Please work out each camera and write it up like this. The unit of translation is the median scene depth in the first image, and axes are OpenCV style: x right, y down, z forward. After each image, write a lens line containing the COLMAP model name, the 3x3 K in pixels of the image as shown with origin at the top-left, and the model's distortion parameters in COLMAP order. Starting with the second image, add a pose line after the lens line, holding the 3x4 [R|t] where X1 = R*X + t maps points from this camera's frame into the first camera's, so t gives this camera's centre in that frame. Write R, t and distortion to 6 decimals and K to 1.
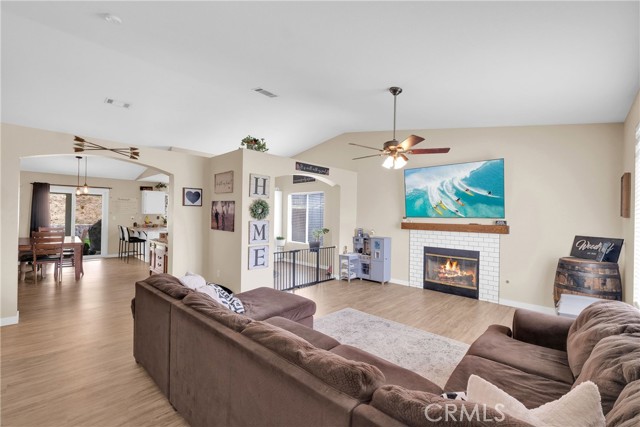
lens RADIAL K [[277.3, 0, 319.4], [0, 277.3, 215.2], [0, 0, 1]] dist [0.003517, -0.000417]
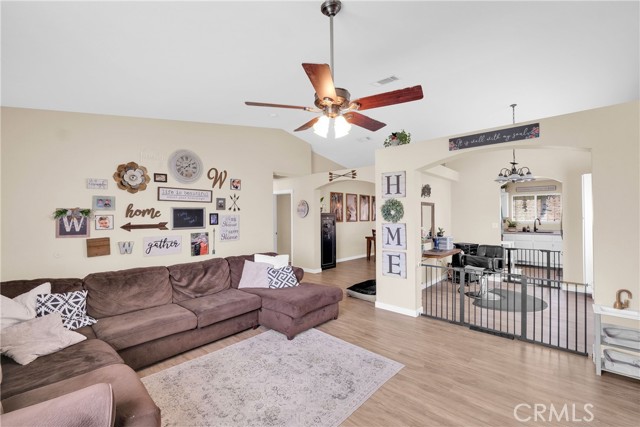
lens RADIAL K [[277.3, 0, 319.2], [0, 277.3, 216.0], [0, 0, 1]] dist [0.003517, -0.000417]
pose [[0.010254, -0.015391, -0.999829, 0.680508], [0.008375, 0.999848, -0.015306, 0.007668], [0.999912, -0.008216, 0.010381, 0.756034]]
